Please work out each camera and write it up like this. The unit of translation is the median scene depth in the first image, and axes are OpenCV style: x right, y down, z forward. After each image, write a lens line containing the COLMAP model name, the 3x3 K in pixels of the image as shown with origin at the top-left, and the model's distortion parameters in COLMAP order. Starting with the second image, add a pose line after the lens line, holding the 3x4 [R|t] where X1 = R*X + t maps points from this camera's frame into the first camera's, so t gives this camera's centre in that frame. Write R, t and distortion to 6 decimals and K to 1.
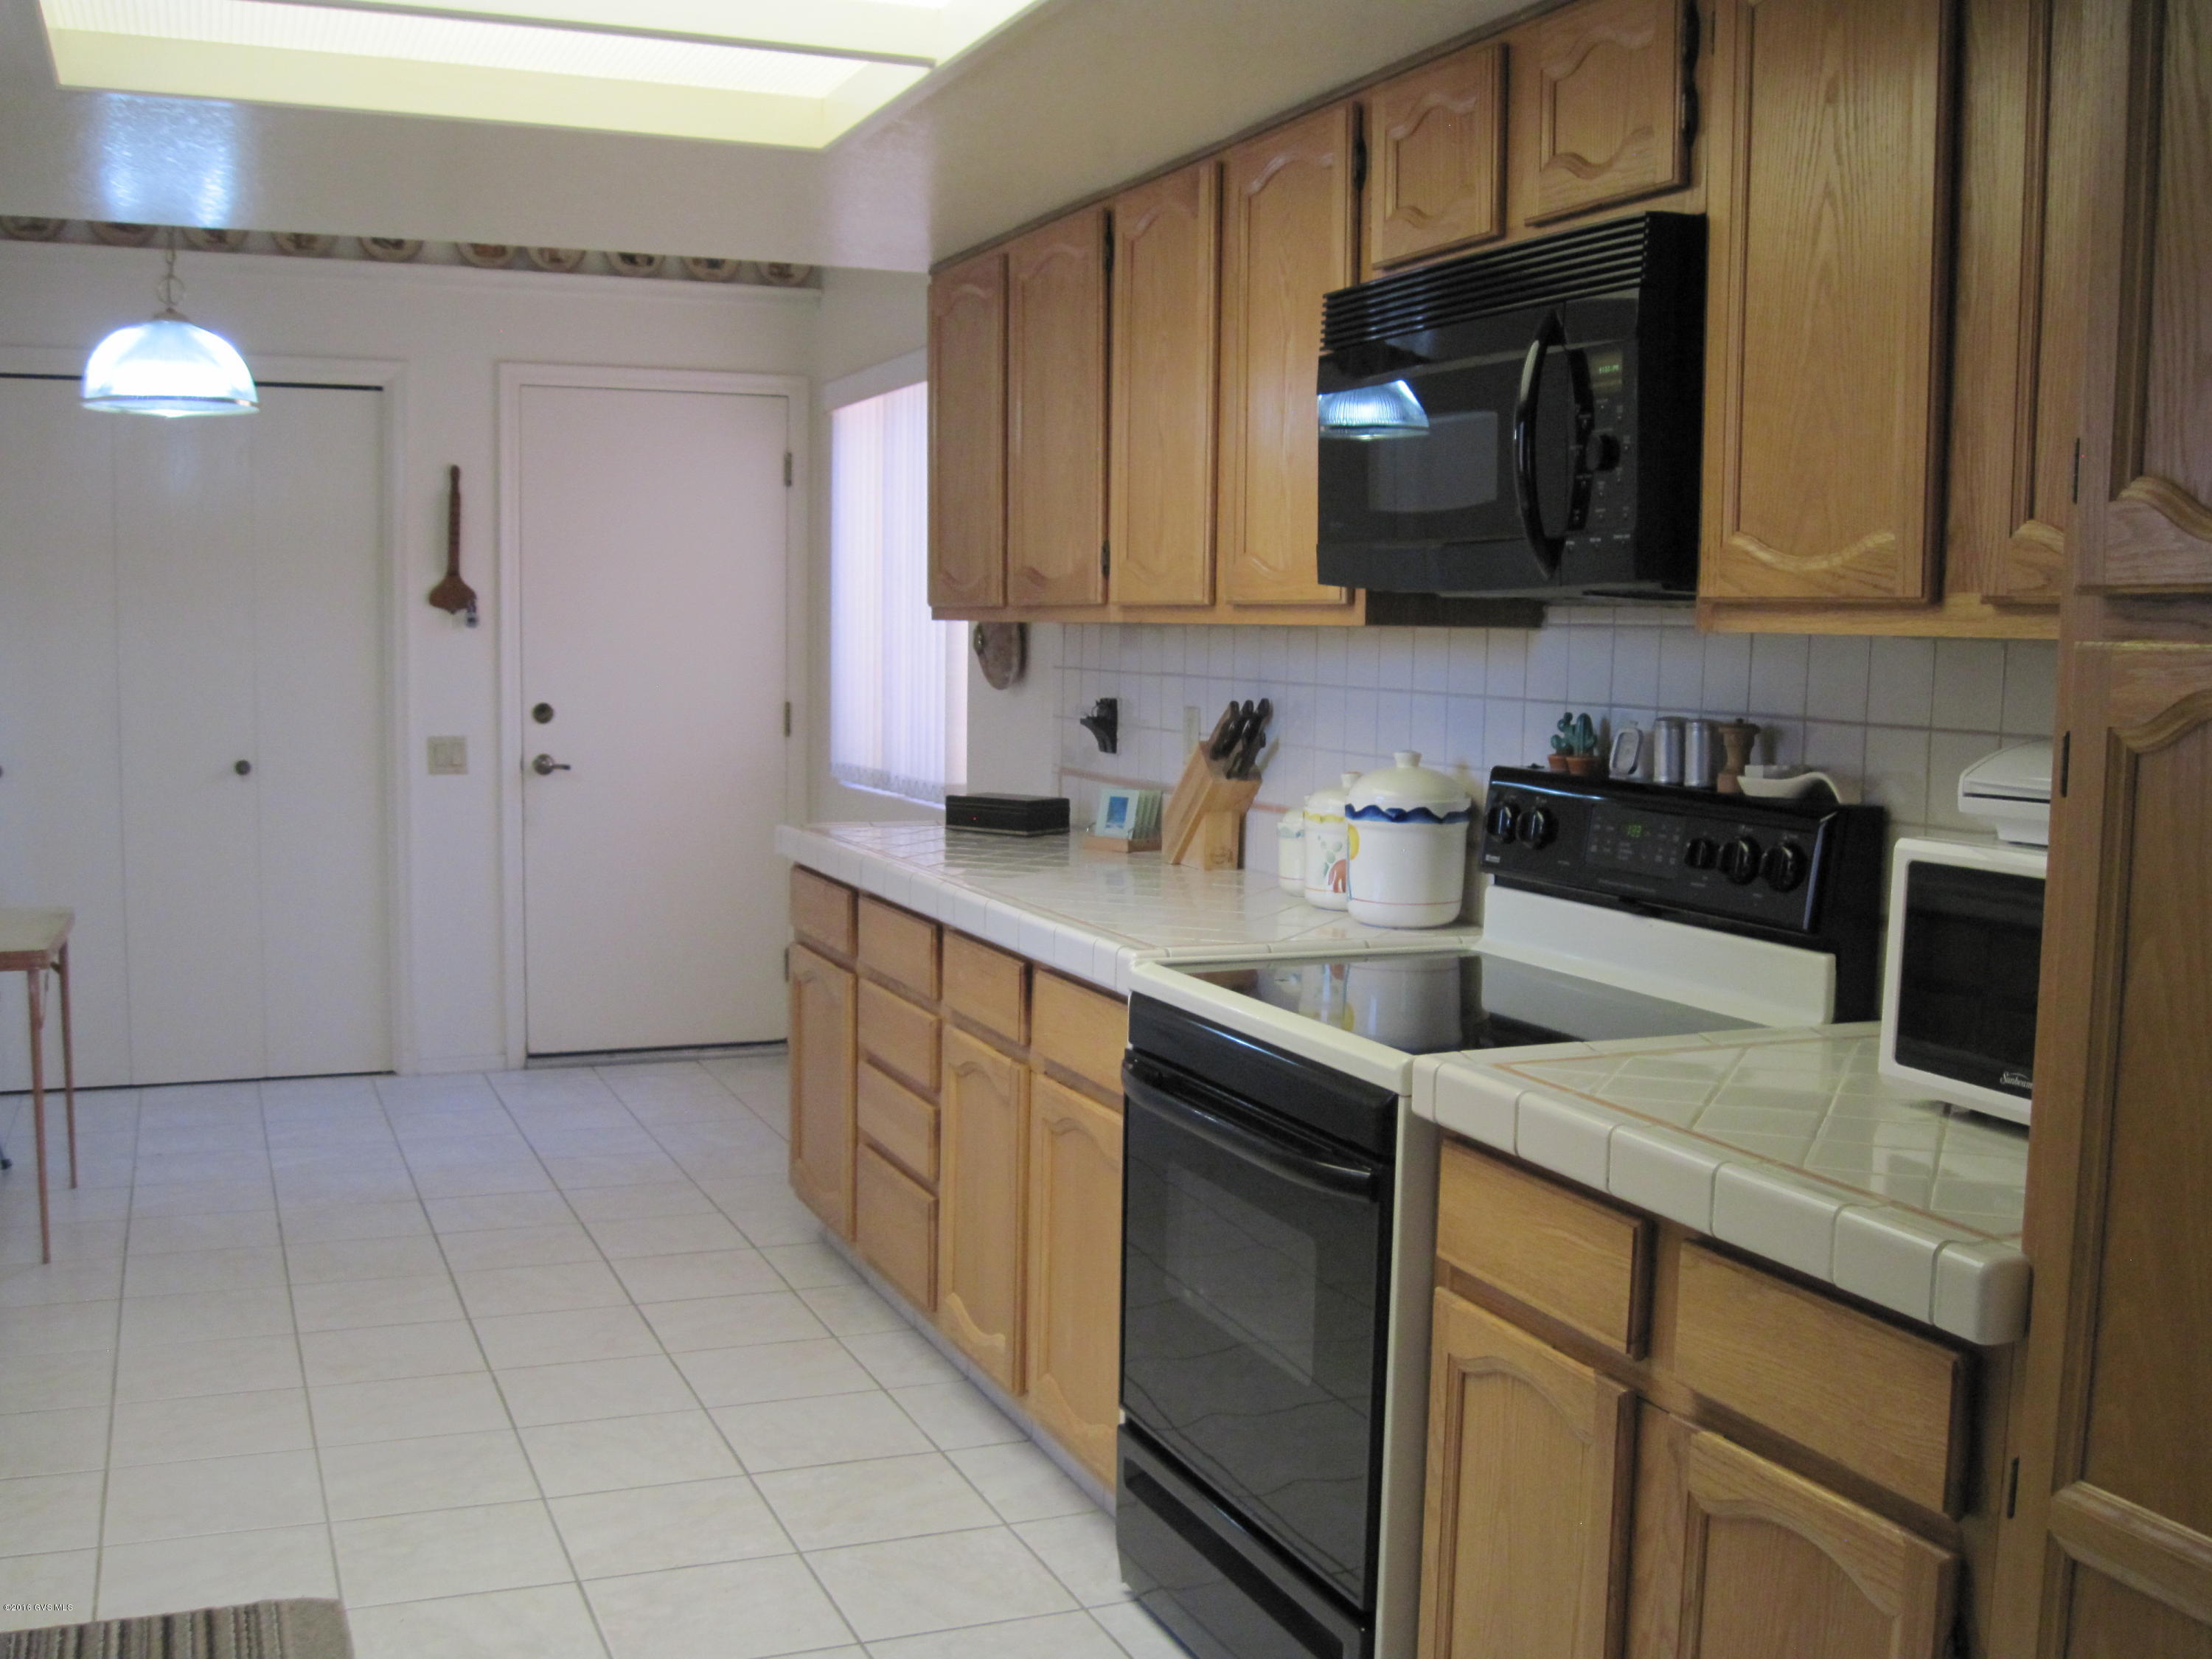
lens RADIAL K [[2282.9, 0, 1113.9], [0, 2282.9, 886.5], [0, 0, 1]] dist [-0.120413, 0.073244]
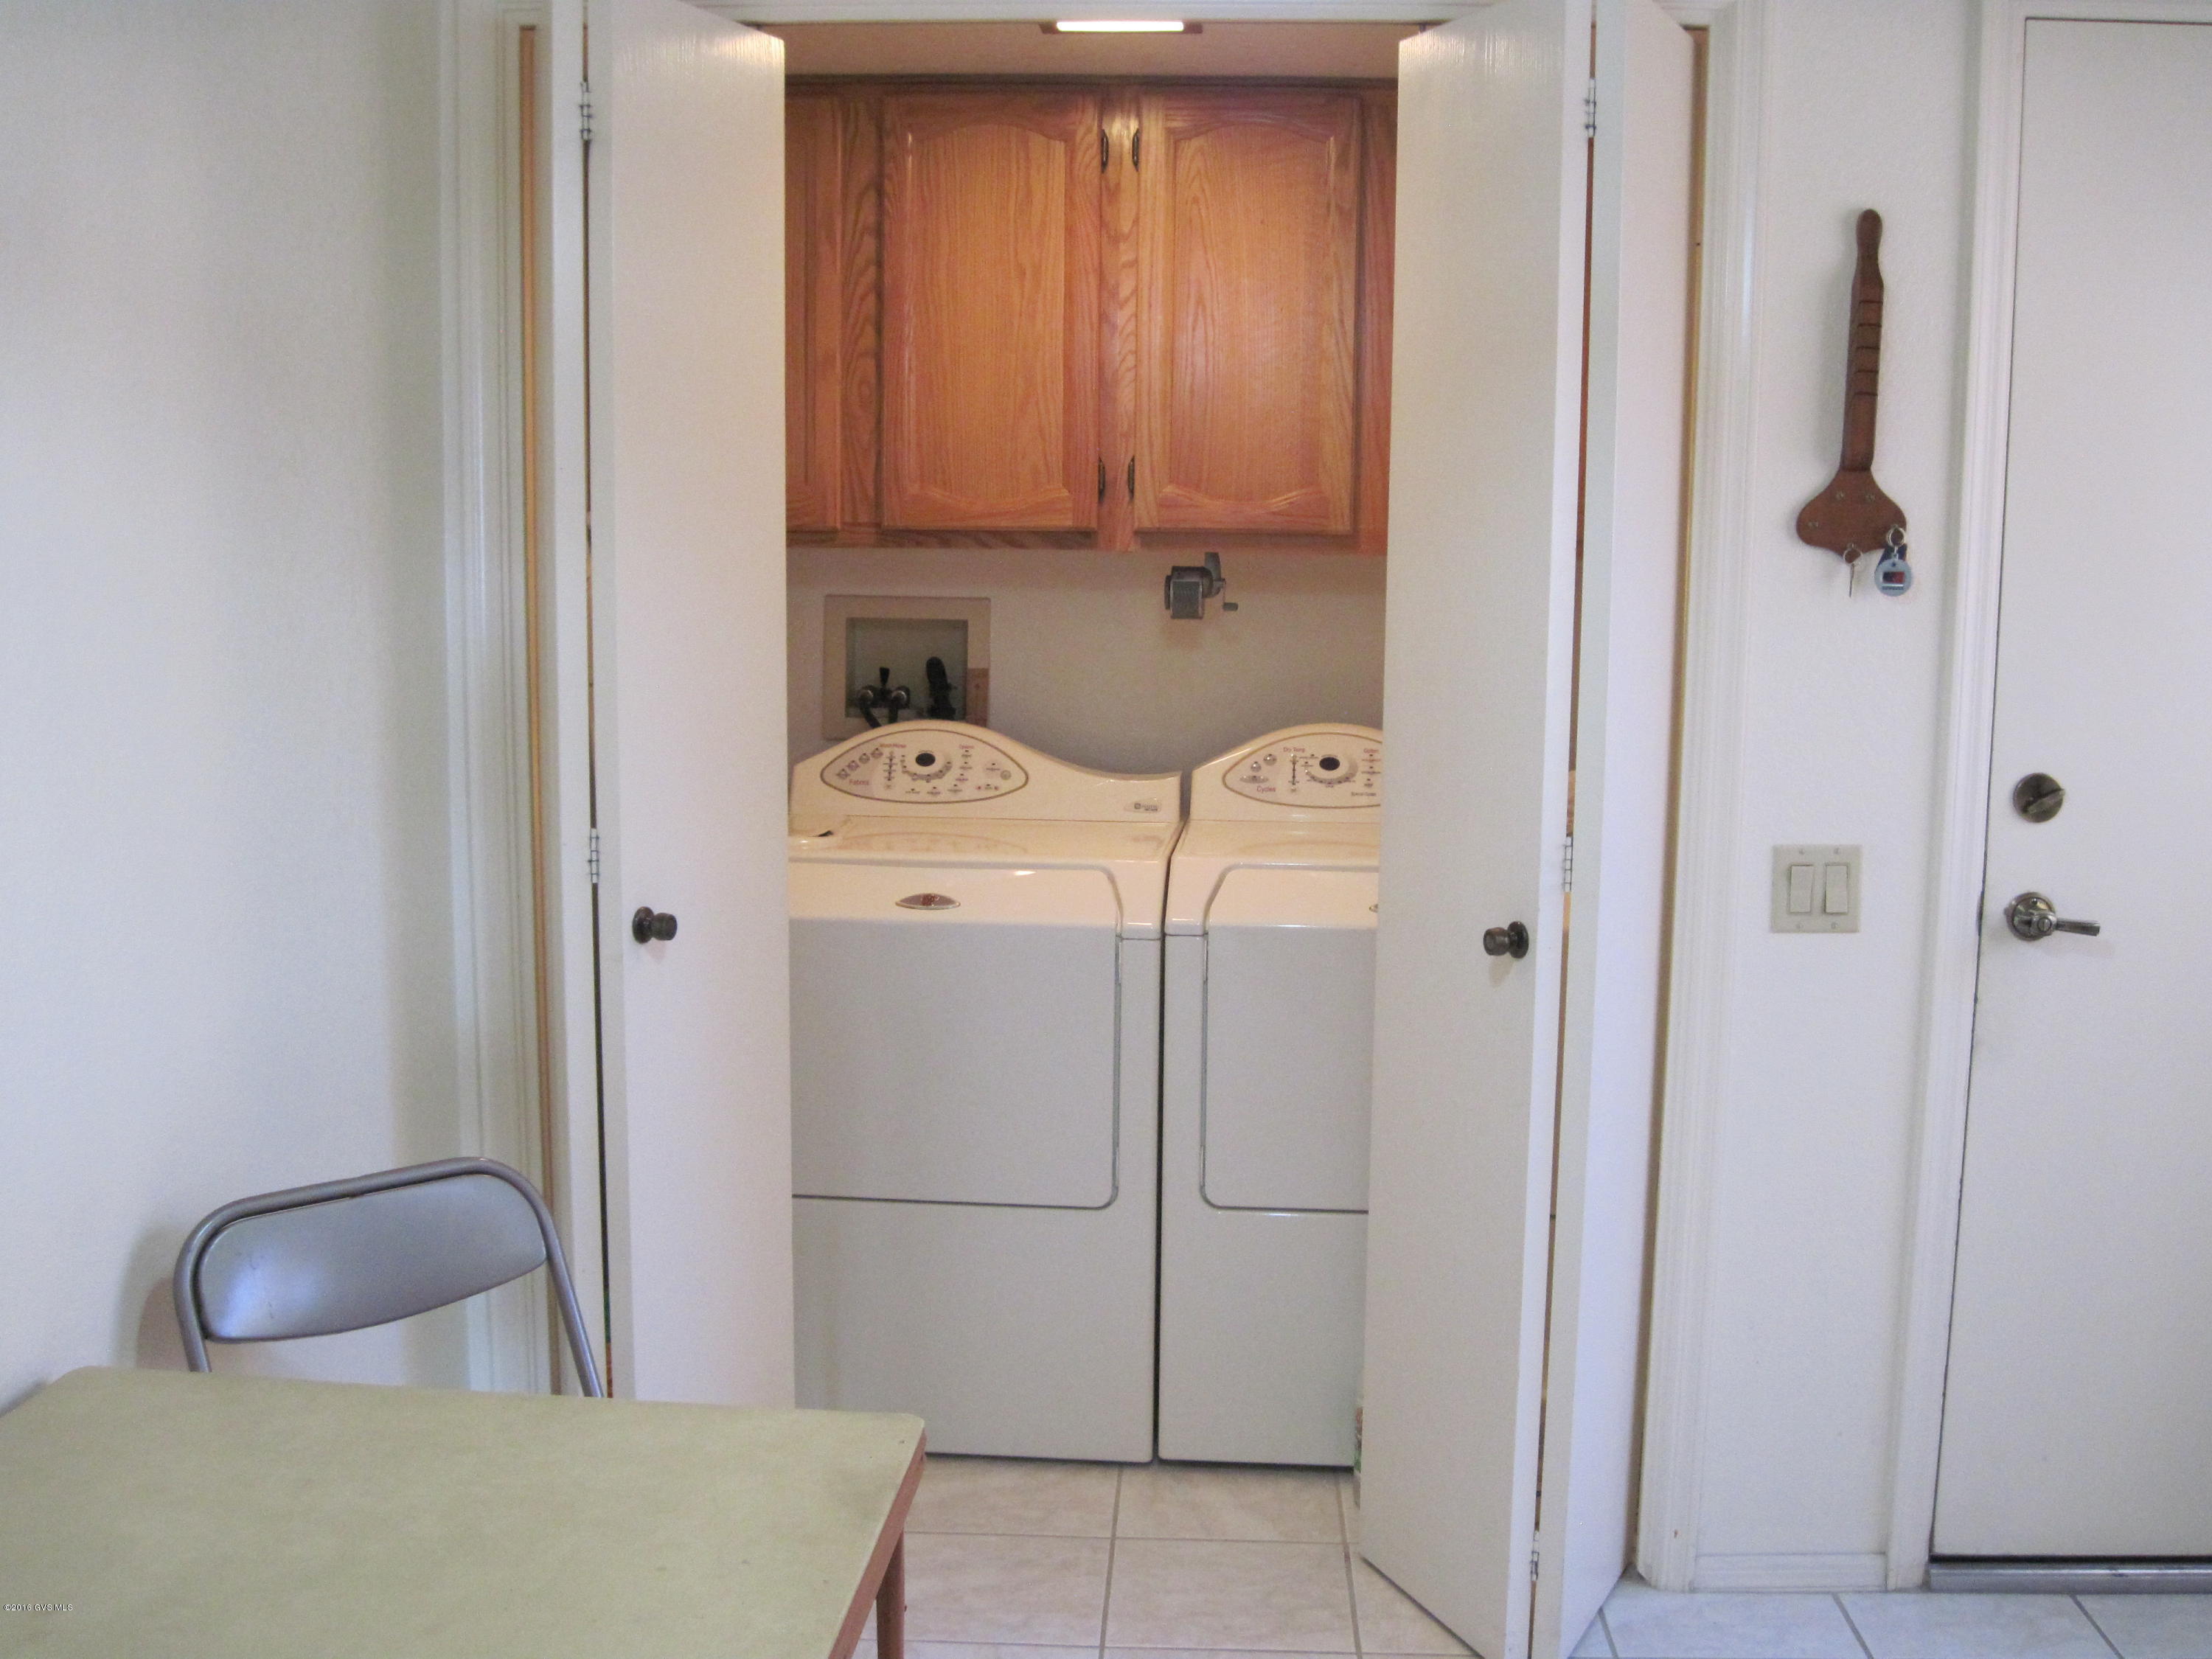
lens RADIAL K [[2282.9, 0, 1113.9], [0, 2282.9, 886.5], [0, 0, 1]] dist [-0.120413, 0.073244]
pose [[0.907216, 0.055610, -0.416972, -0.365306], [-0.044875, 0.998361, 0.035511, -0.105004], [0.418264, -0.013505, 0.908225, 0.851882]]
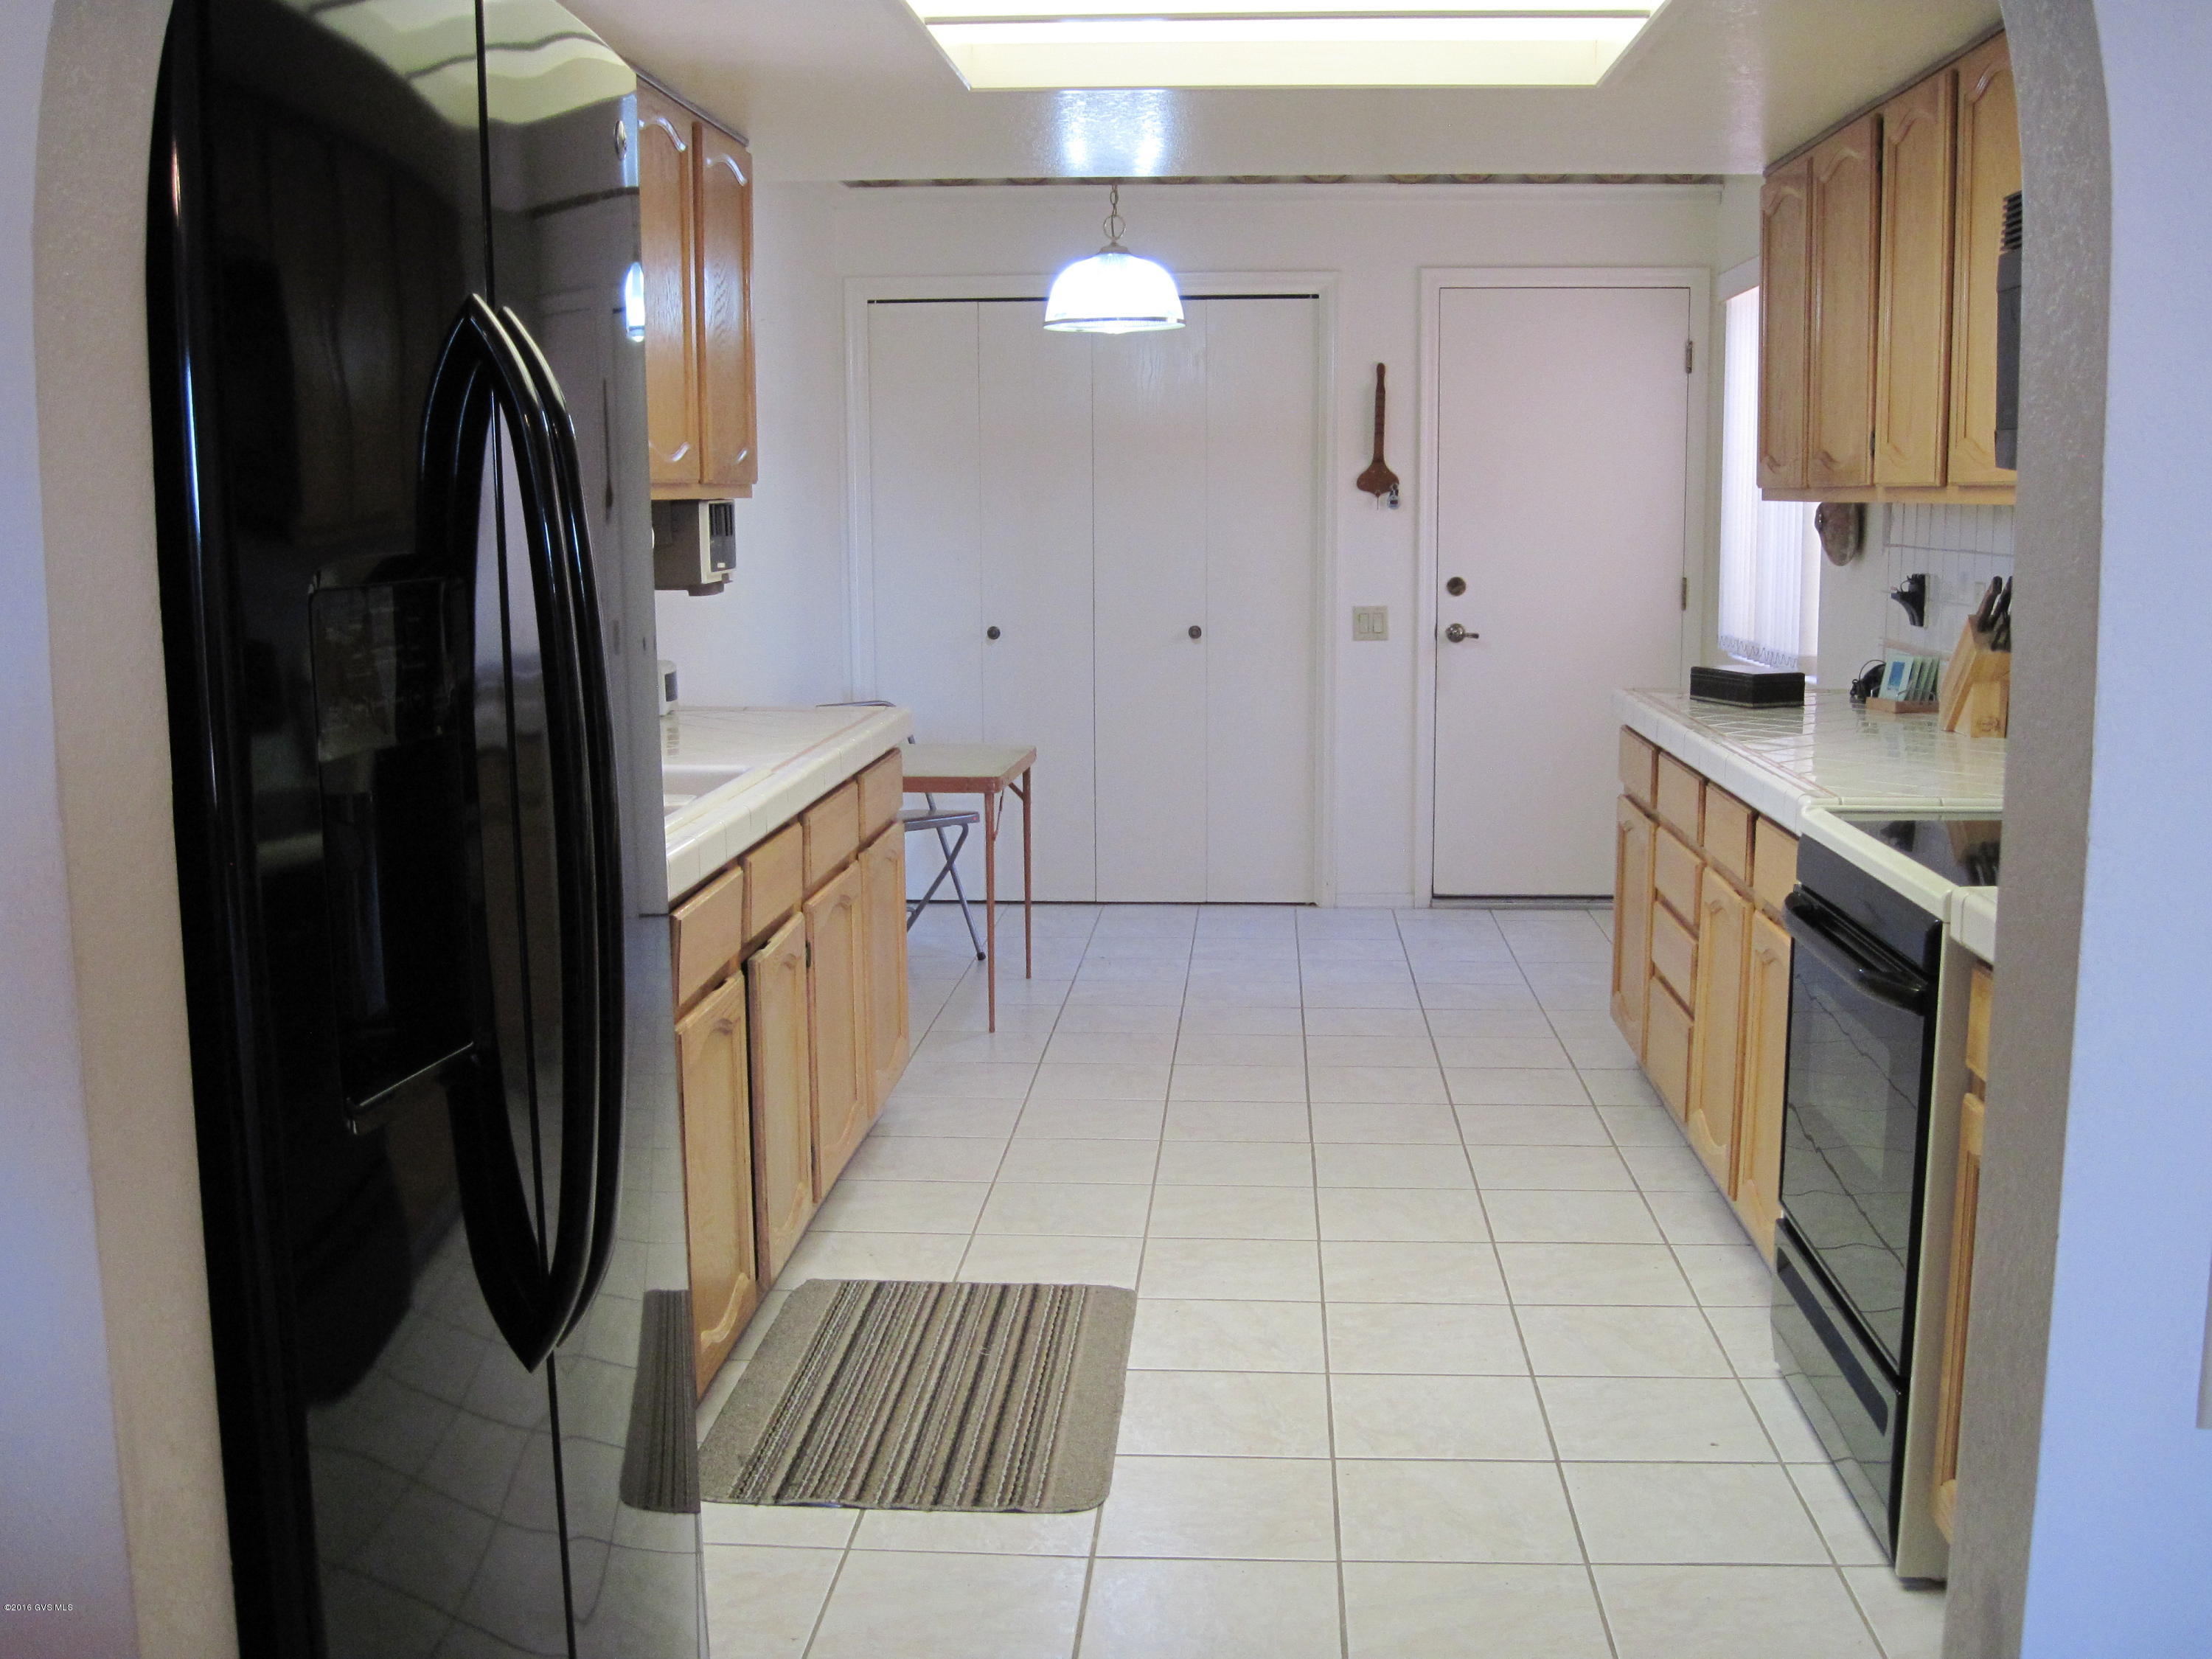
lens RADIAL K [[2261.9, 0, 1108.4], [0, 2261.9, 879.1], [0, 0, 1]] dist [-0.125072, 0.035920]
pose [[0.897087, 0.053759, -0.438571, 0.131617], [-0.031065, 0.997788, 0.058765, 0.010137], [0.440761, -0.039093, 0.896773, -0.097688]]
